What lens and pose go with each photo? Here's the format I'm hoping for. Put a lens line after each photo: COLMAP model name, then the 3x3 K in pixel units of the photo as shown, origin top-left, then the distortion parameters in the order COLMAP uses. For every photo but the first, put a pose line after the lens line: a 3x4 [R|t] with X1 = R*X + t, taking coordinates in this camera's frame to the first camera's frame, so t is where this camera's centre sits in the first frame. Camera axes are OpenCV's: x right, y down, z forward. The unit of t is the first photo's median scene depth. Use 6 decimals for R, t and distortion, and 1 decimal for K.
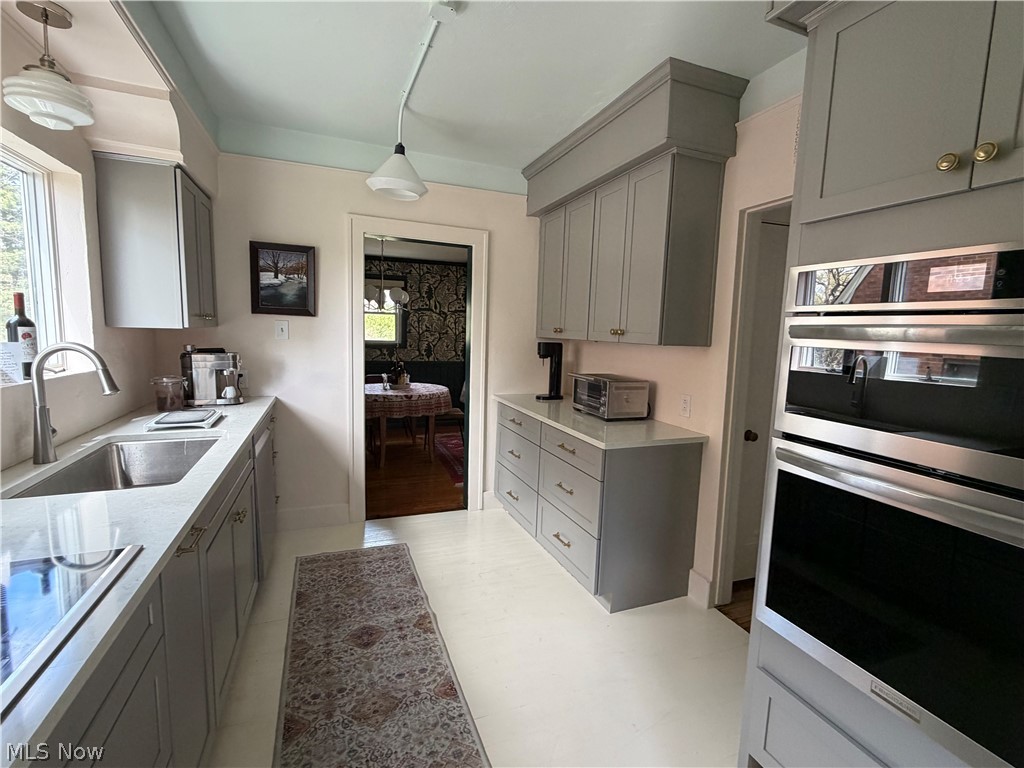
lens RADIAL K [[464.6, 0, 512.0], [0, 464.6, 384.0], [0, 0, 1]] dist [-0.000805, -0.000745]
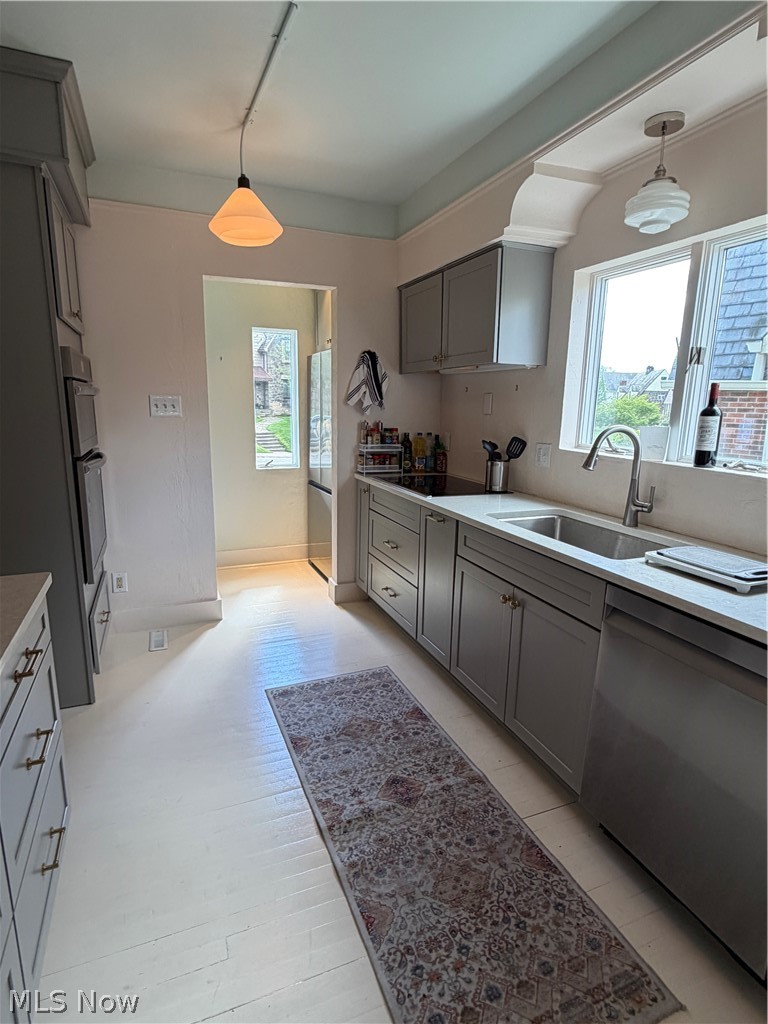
lens RADIAL K [[539.0, 0, 384.0], [0, 539.0, 512.0], [0, 0, 1]] dist [-0.000318, 0.000112]
pose [[-0.998605, -0.045631, -0.026571, -0.256636], [-0.051727, 0.946465, 0.318636, -0.228545], [0.010609, 0.319566, -0.947505, 1.866182]]
